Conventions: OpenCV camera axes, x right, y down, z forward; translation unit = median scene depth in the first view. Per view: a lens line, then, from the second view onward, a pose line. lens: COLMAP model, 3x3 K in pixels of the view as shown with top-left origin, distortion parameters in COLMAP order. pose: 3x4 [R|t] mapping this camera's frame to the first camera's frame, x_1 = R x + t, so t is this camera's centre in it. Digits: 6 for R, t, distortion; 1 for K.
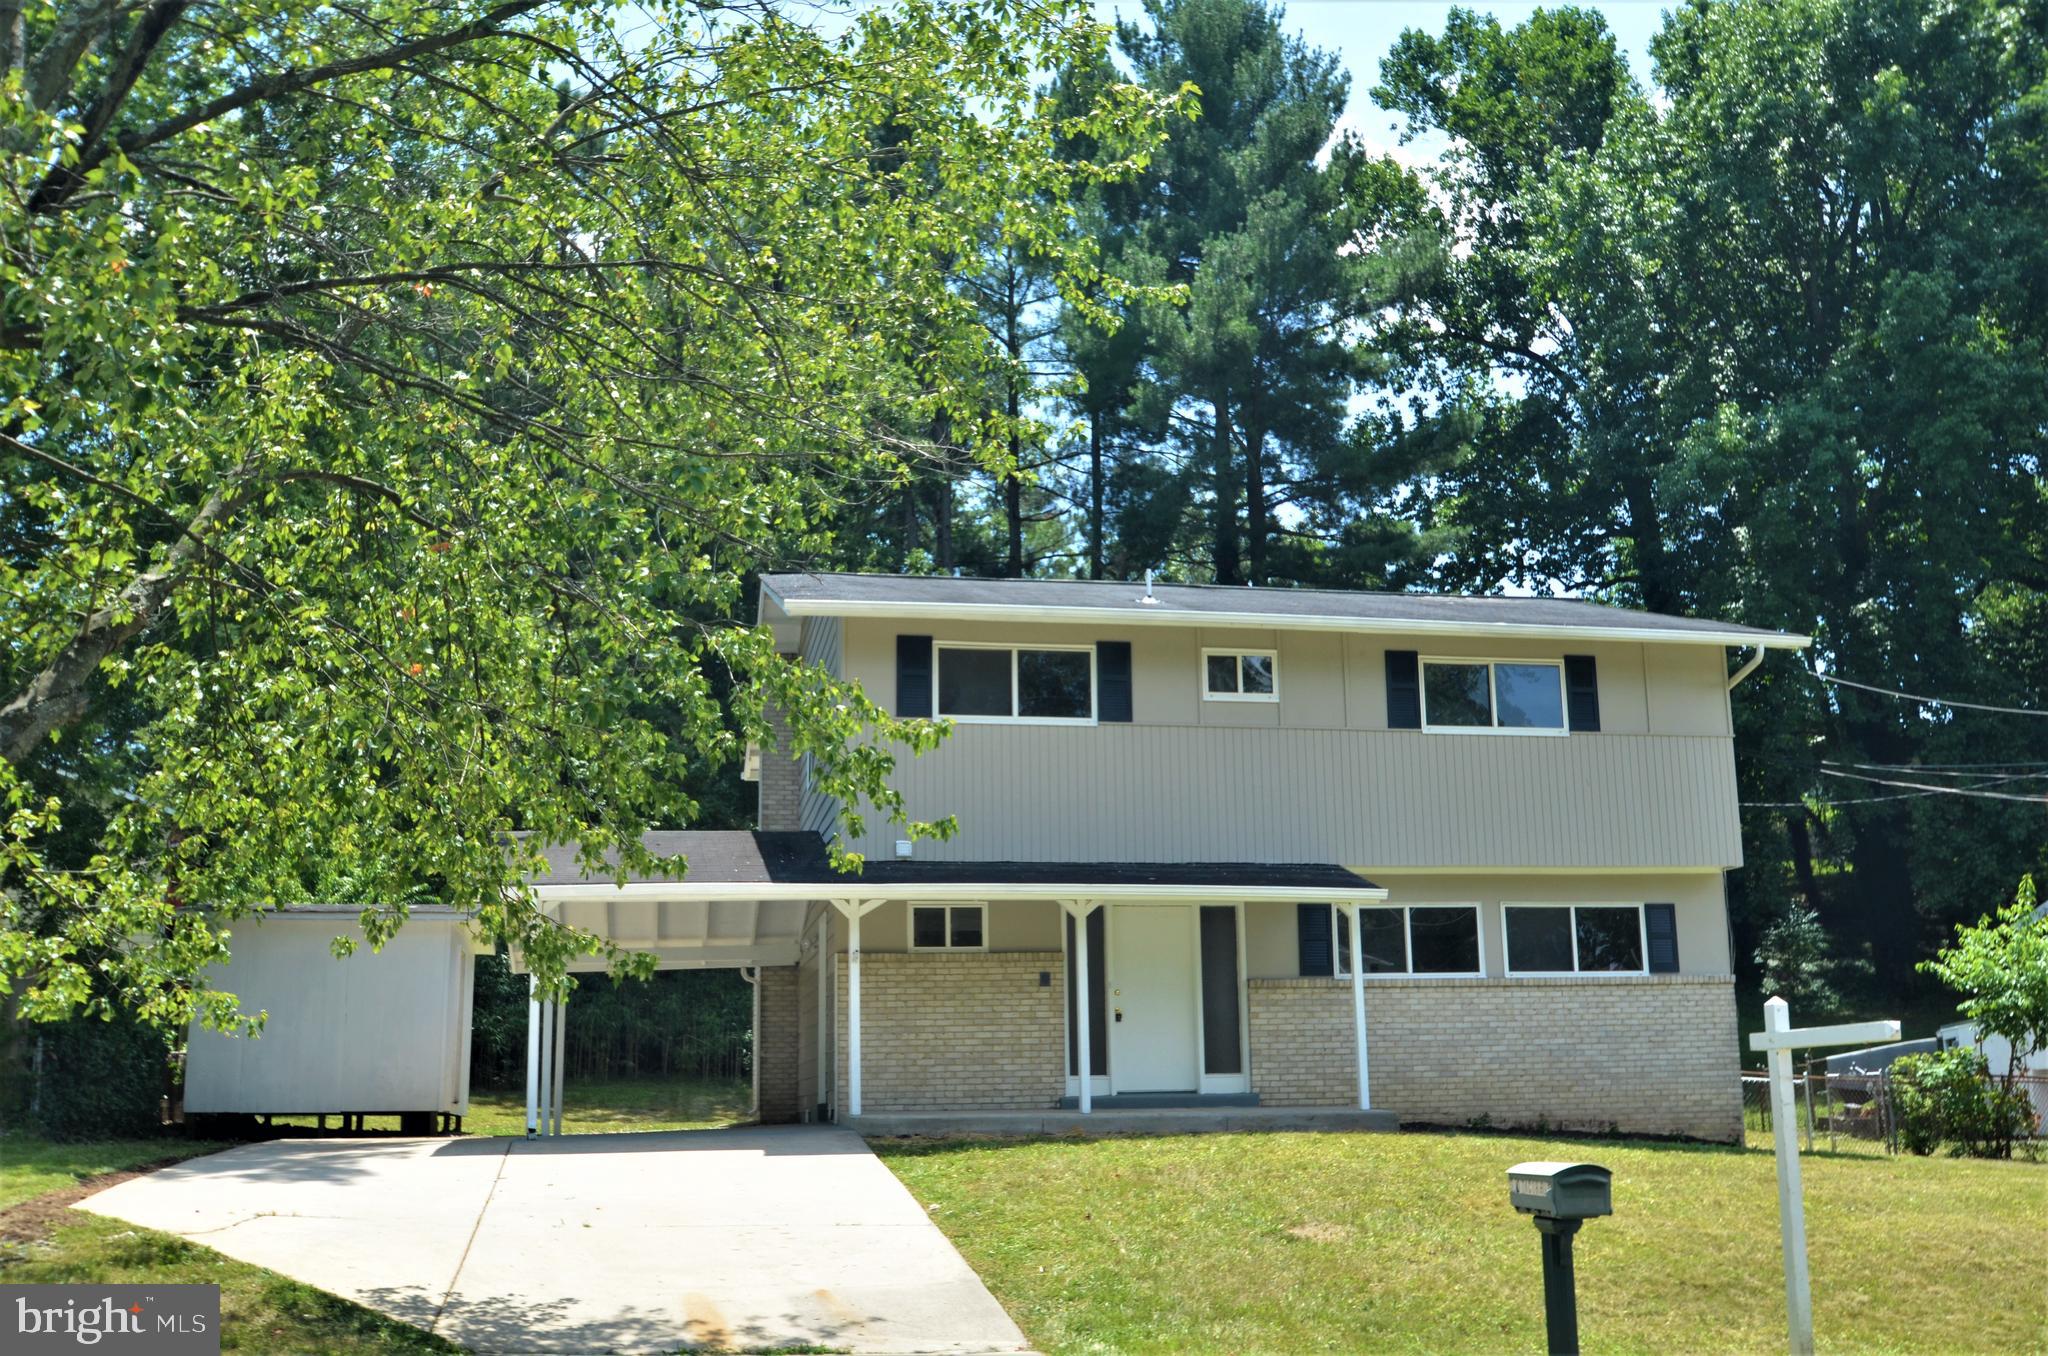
lens RADIAL K [[2175.1, 0, 1019.0], [0, 2175.1, 677.5], [0, 0, 1]] dist [0.029659, 0.000000]
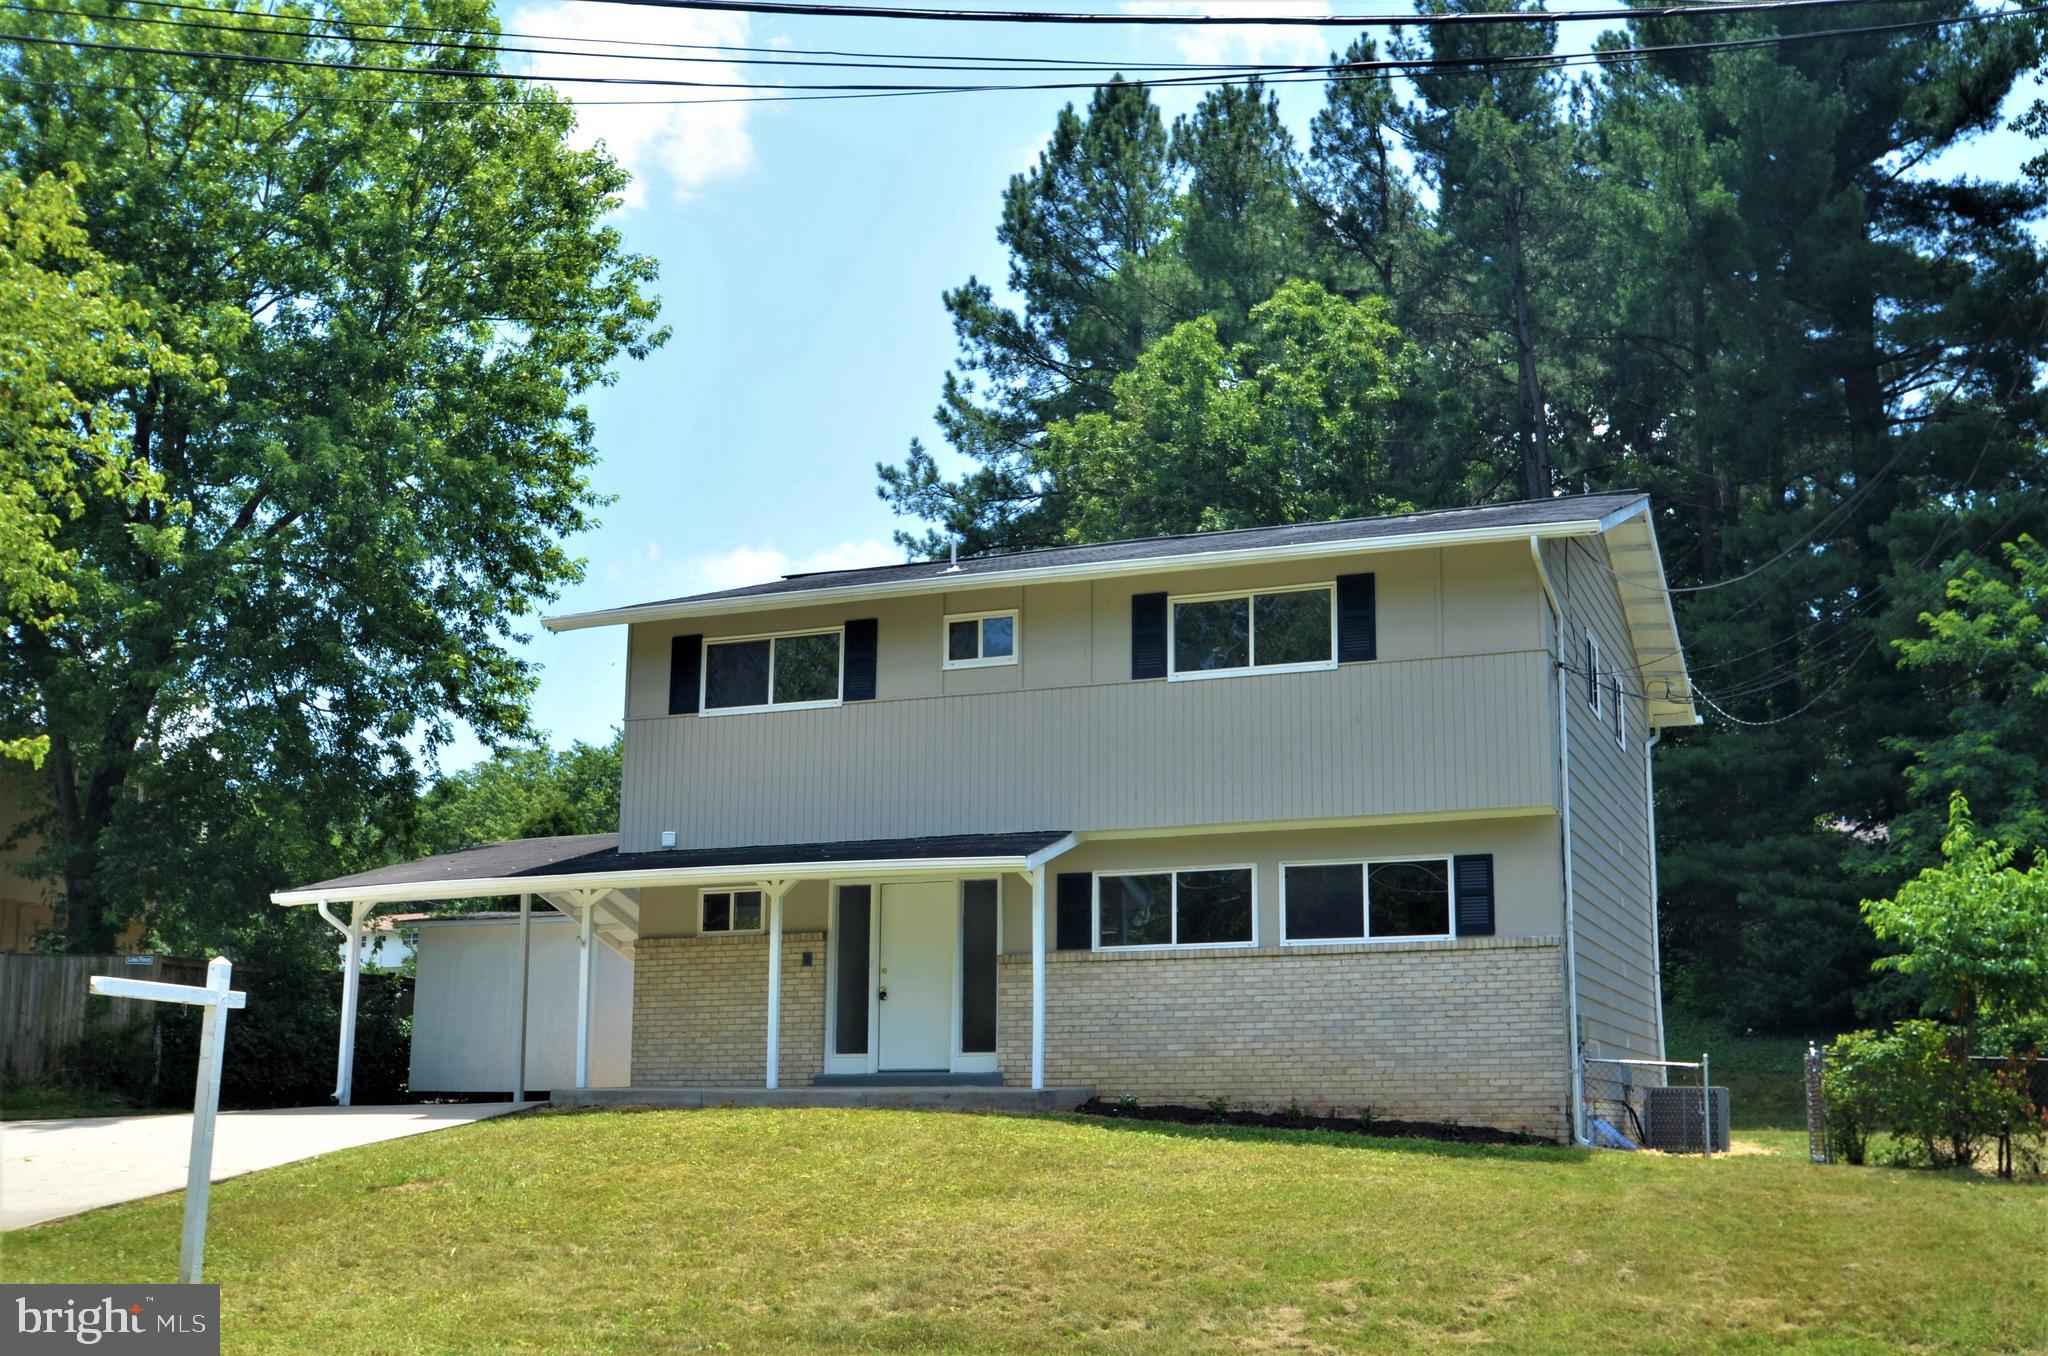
lens RADIAL K [[2175.1, 0, 1018.8], [0, 2175.1, 682.0], [0, 0, 1]] dist [0.029659, 0.000000]
pose [[0.821823, -0.086006, -0.563214, 0.646827], [0.105291, 0.994440, 0.001781, 0.017377], [0.559930, -0.060765, 0.826309, 0.211468]]
